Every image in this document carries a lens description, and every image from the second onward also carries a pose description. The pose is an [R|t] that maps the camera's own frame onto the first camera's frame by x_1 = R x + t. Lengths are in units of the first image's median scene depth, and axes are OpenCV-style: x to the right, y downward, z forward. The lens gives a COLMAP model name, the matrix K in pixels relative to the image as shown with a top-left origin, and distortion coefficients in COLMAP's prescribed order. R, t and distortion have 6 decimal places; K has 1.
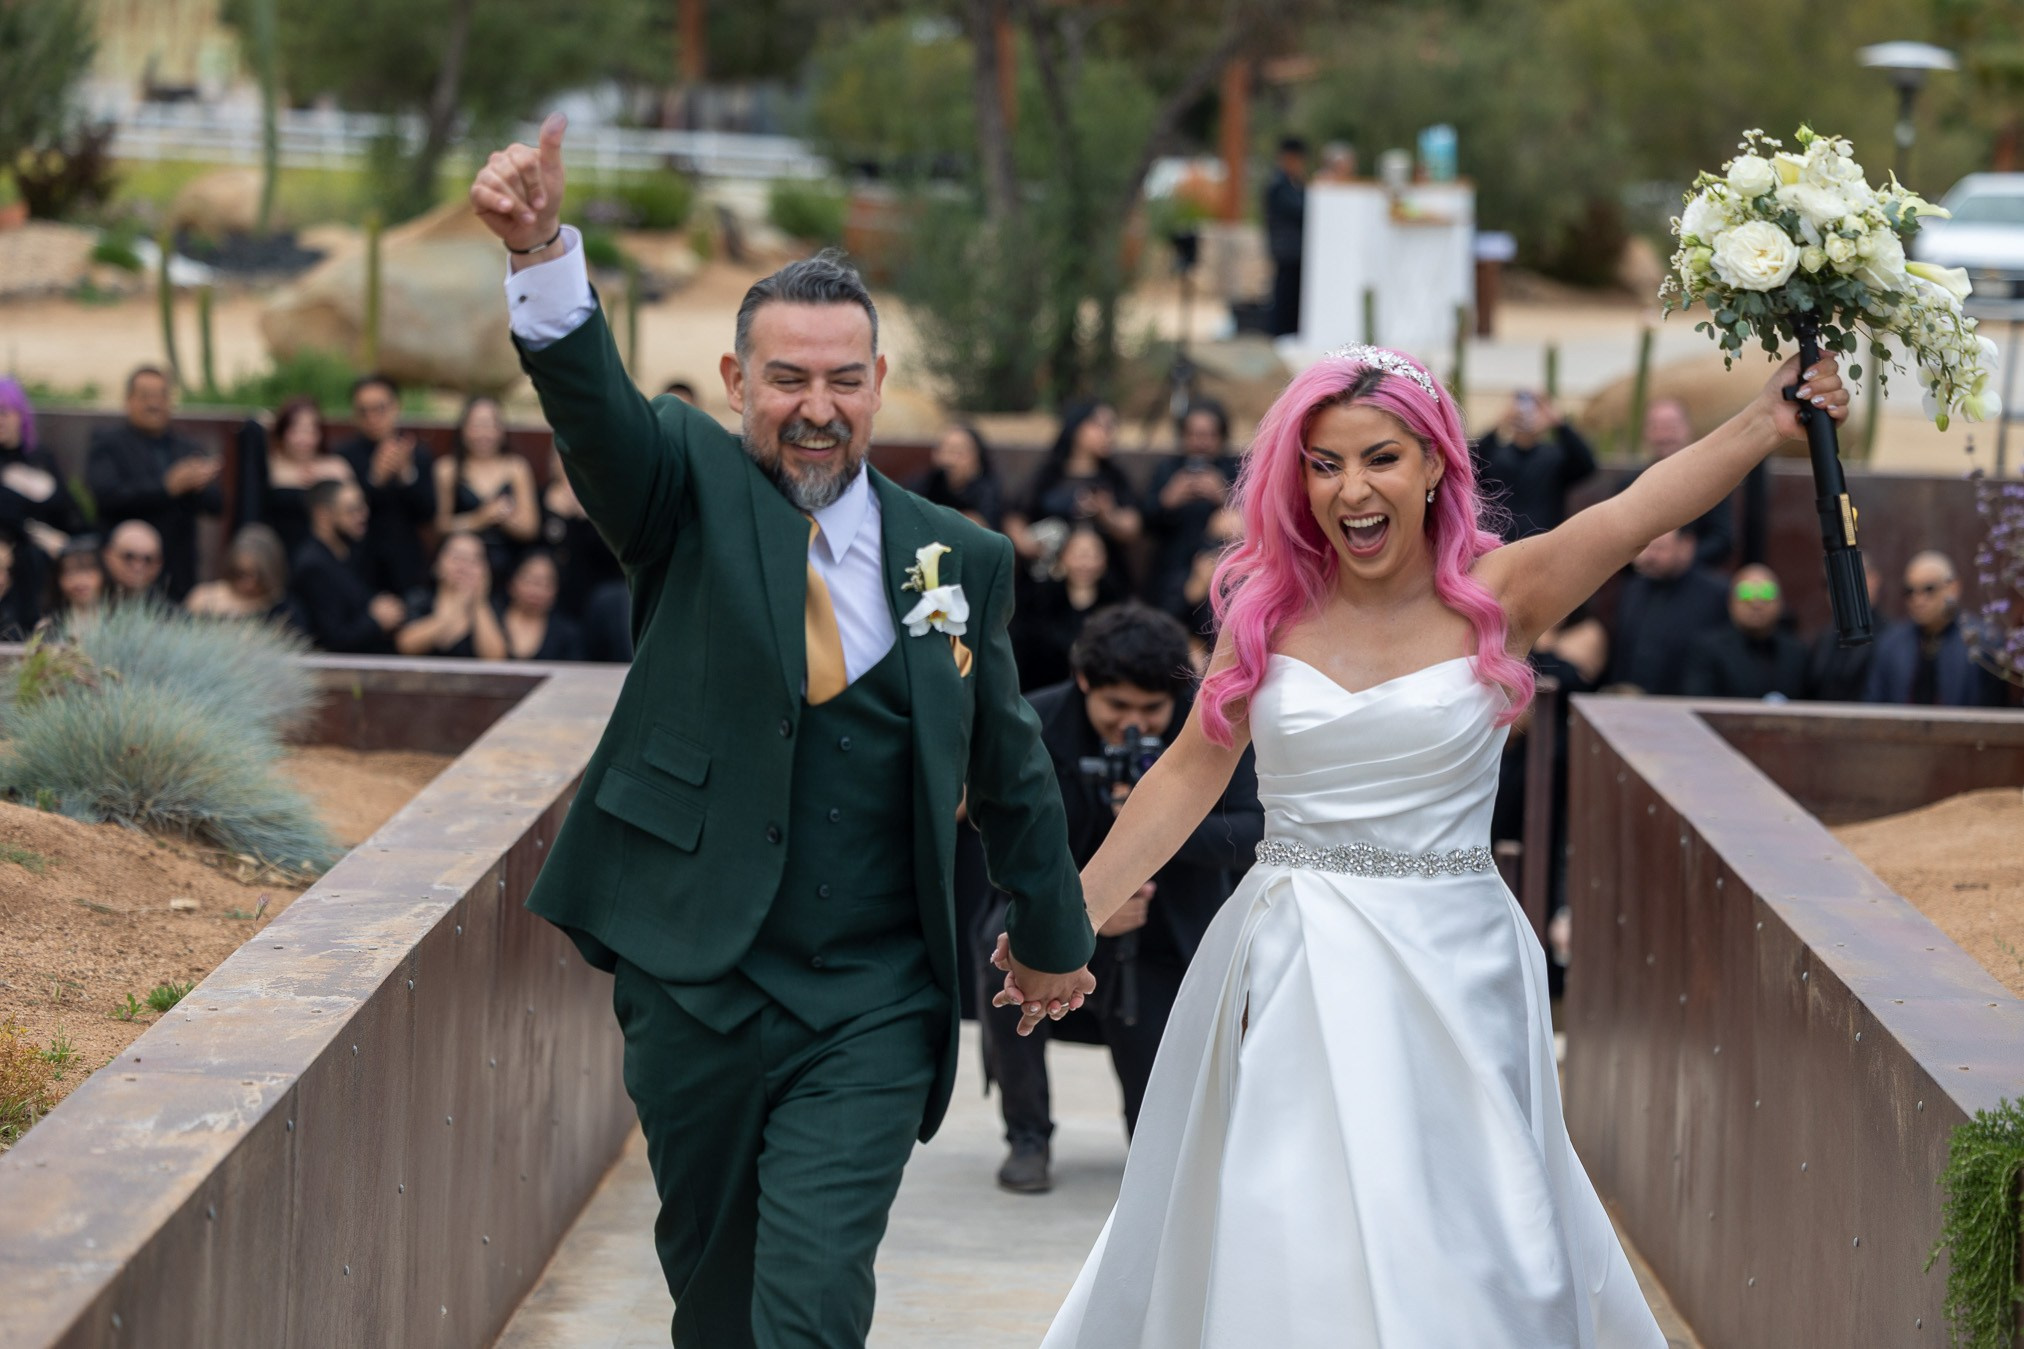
lens RADIAL K [[6114.6, 0, 1004.7], [0, 6114.6, 672.9], [0, 0, 1]] dist [-0.013916, 0.000000]
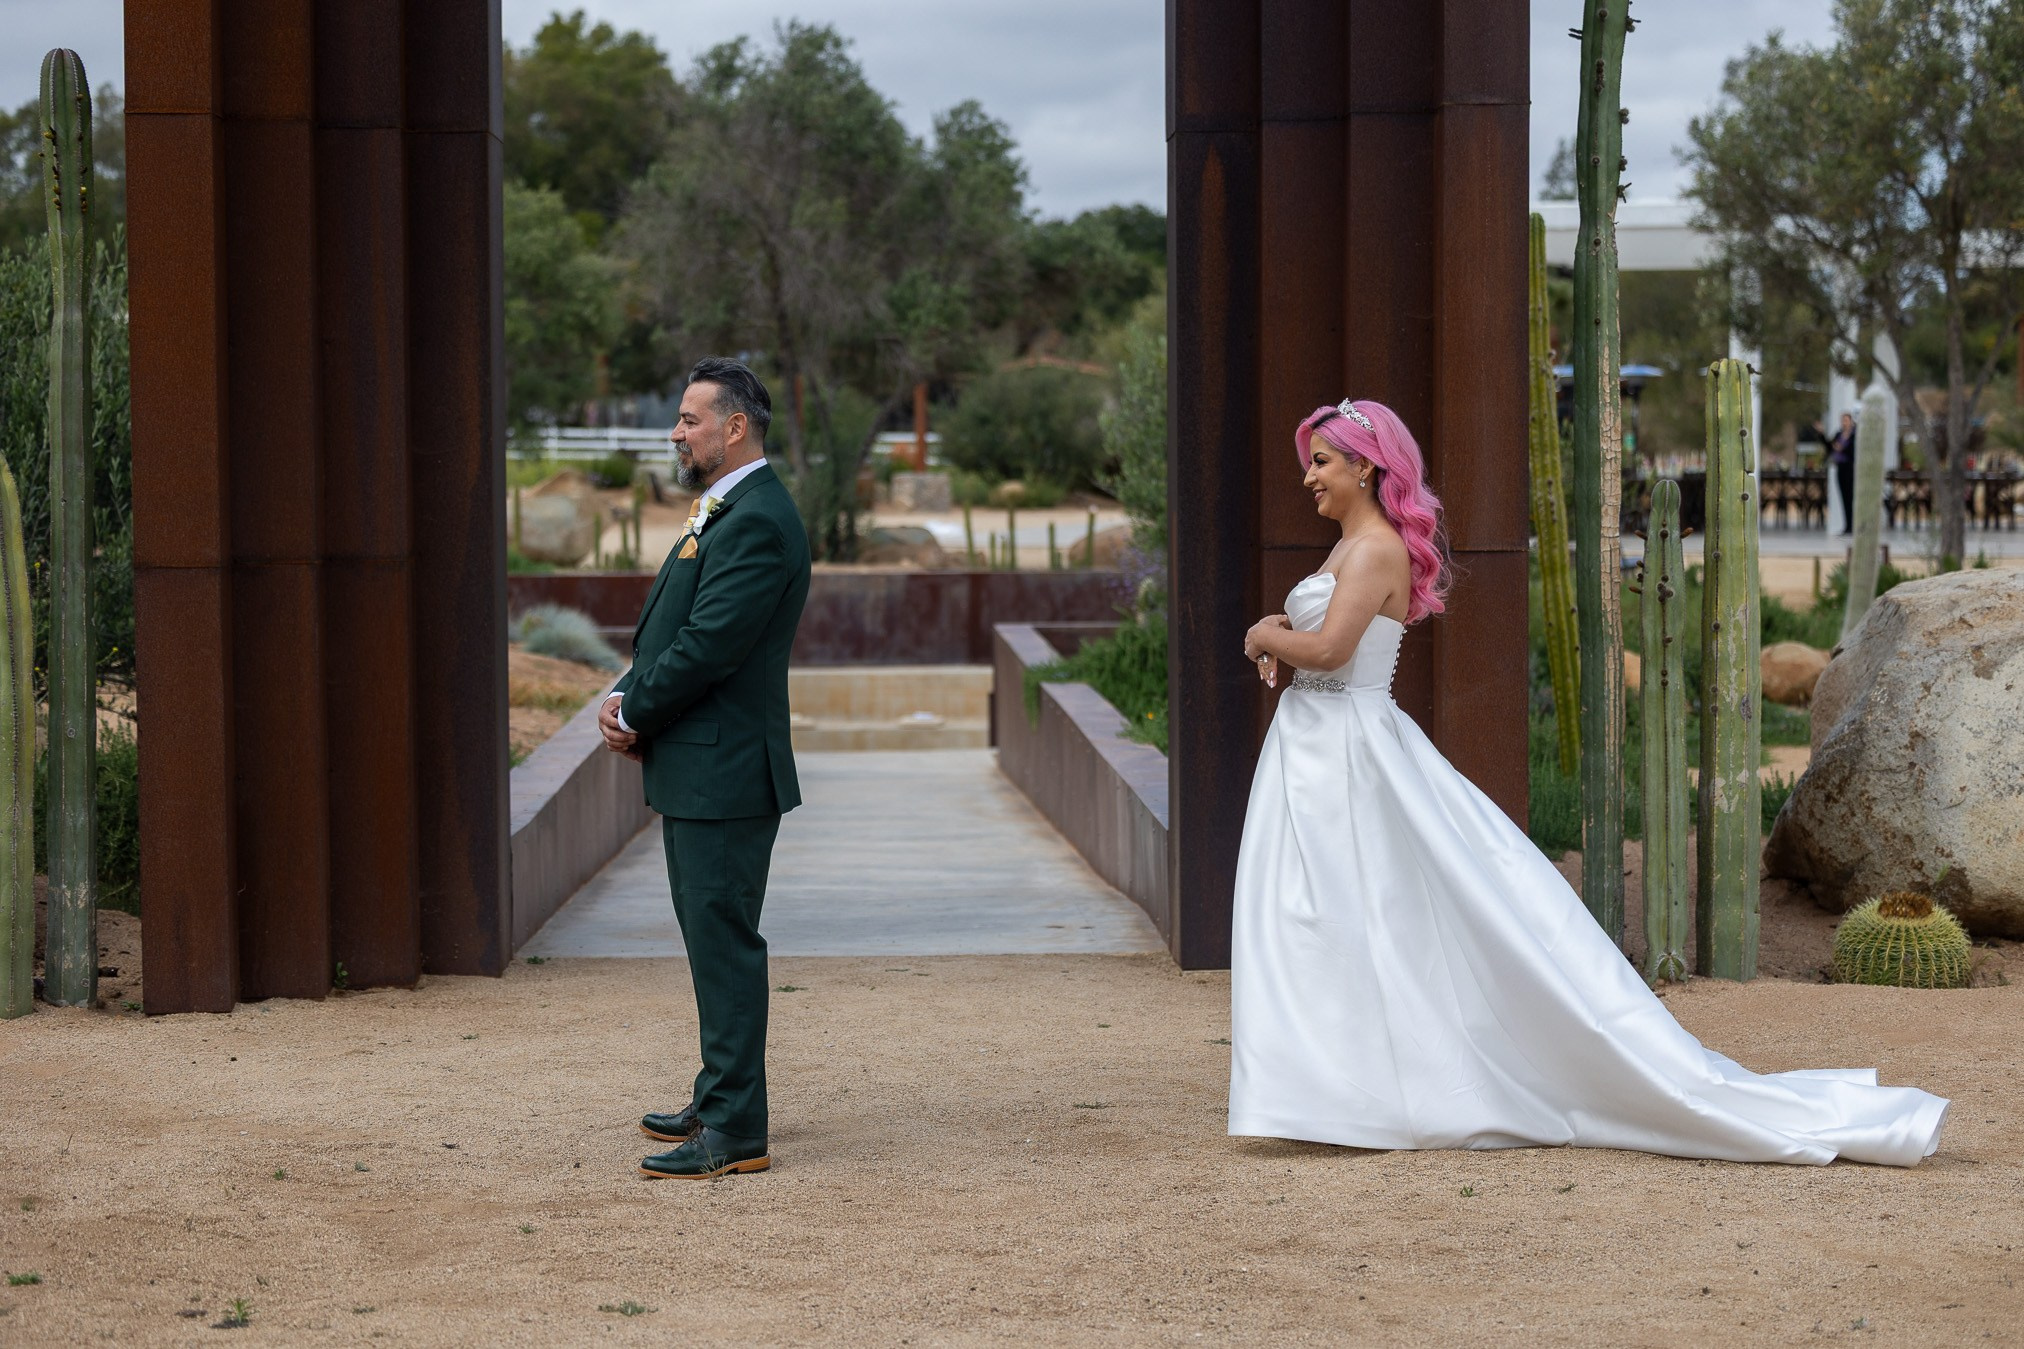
lens RADIAL K [[4132.6, 0, 1015.5], [0, 4132.6, 653.7], [0, 0, 1]] dist [0.017490, 0.000000]
pose [[0.997972, -0.037938, 0.051116, -0.002317], [0.039388, 0.998840, -0.027683, 0.036687], [-0.050007, 0.029641, 0.998309, -0.530733]]
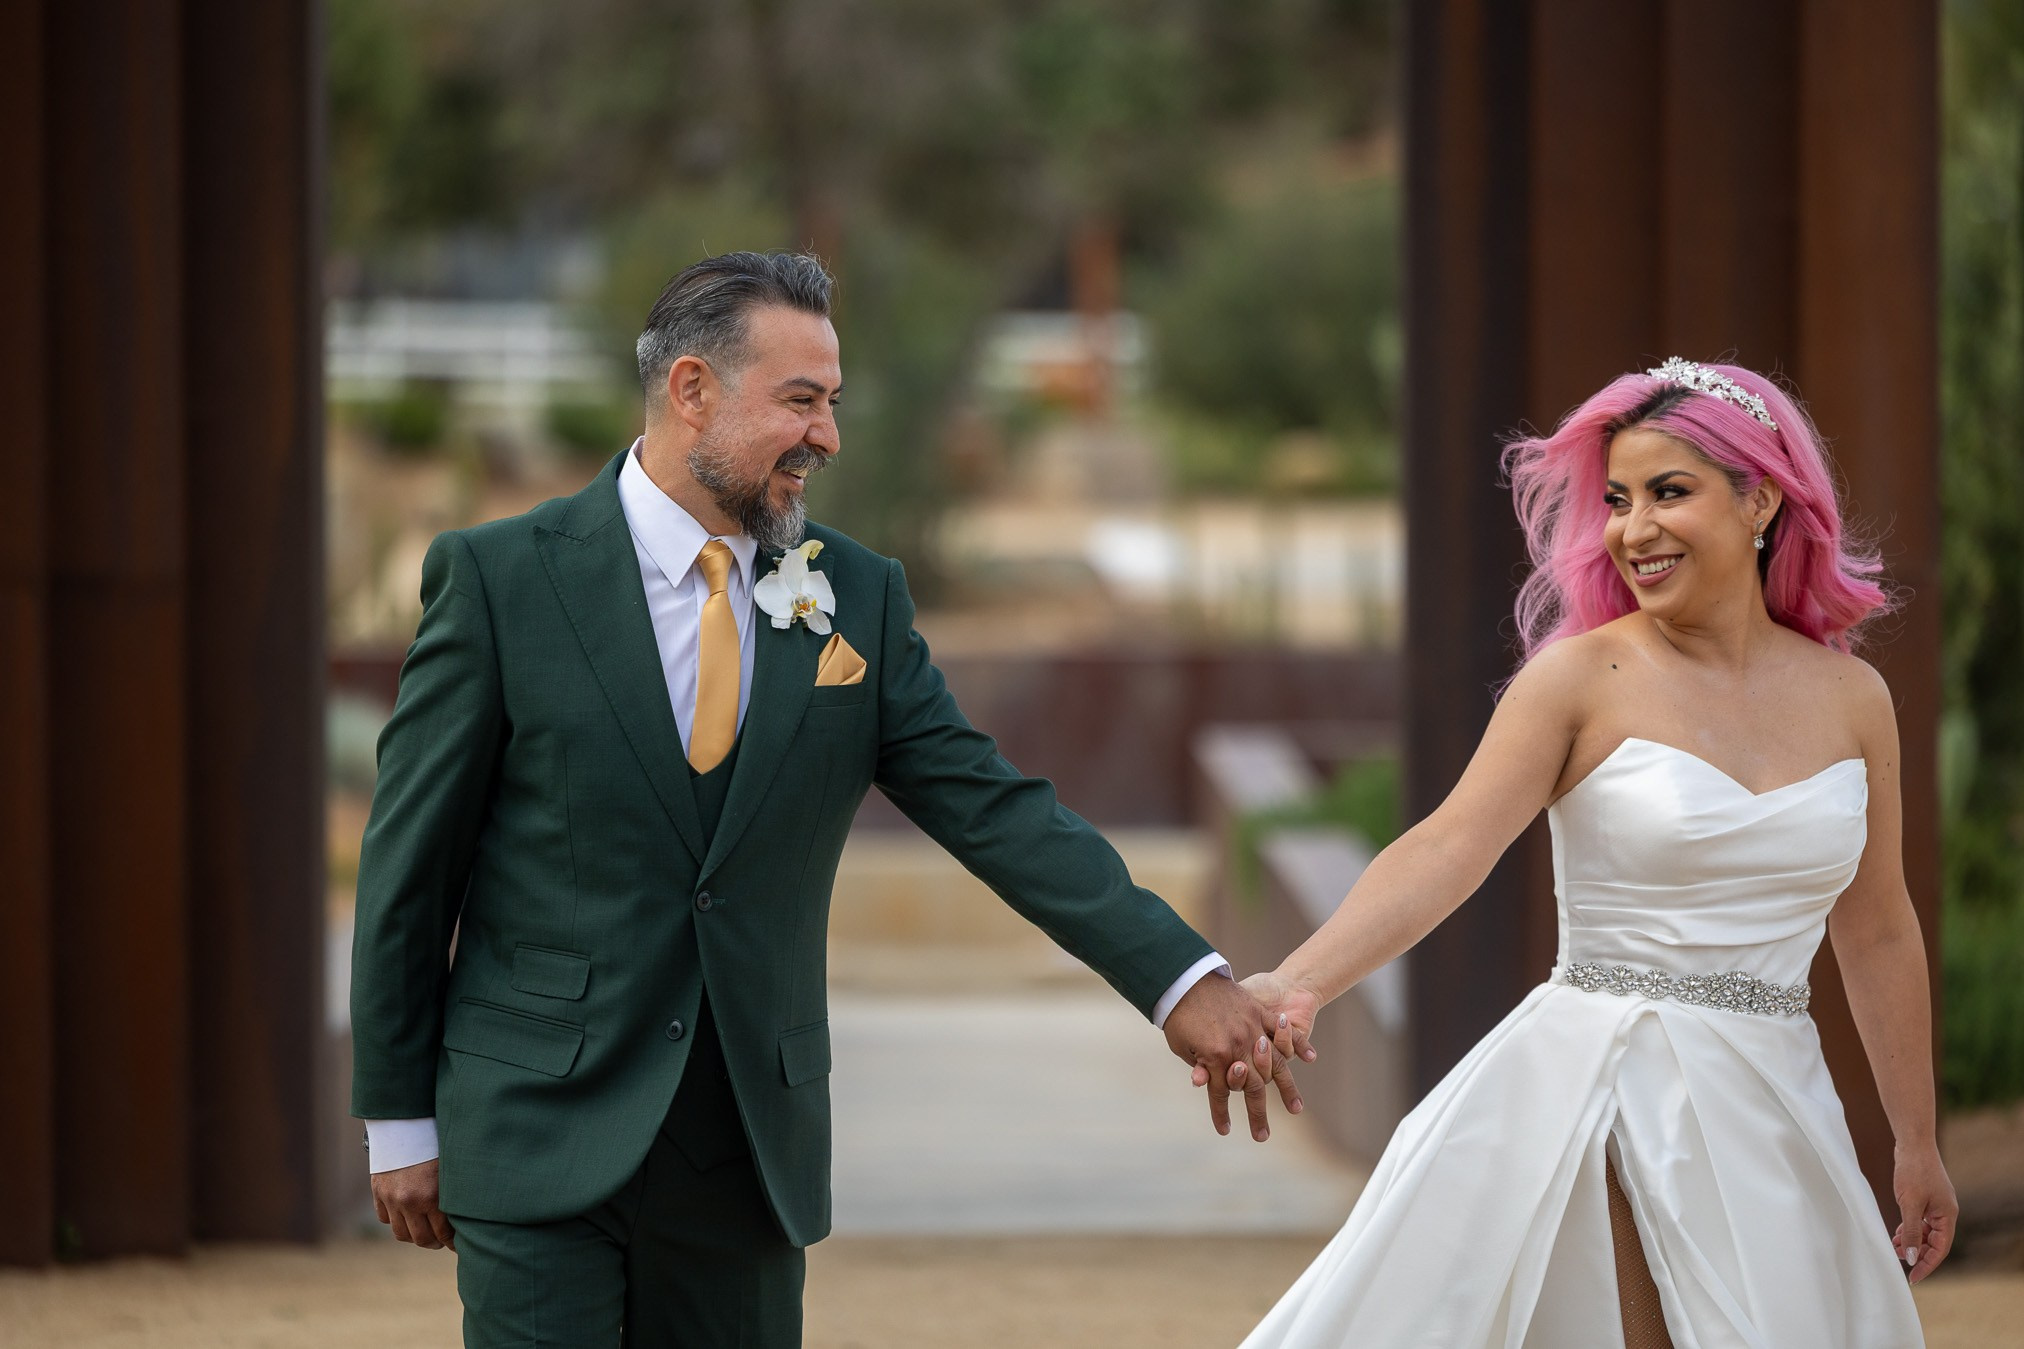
lens RADIAL K [[10555.2, 0, 1014.2], [0, 10555.2, 675.4], [0, 0, 1]] dist [-1.284290, 0.000000]
pose [[0.999392, -0.030449, 0.016989, 0.003019], [0.031236, 0.998351, -0.048169, 0.074263], [-0.015494, 0.048671, 0.998695, -1.103962]]
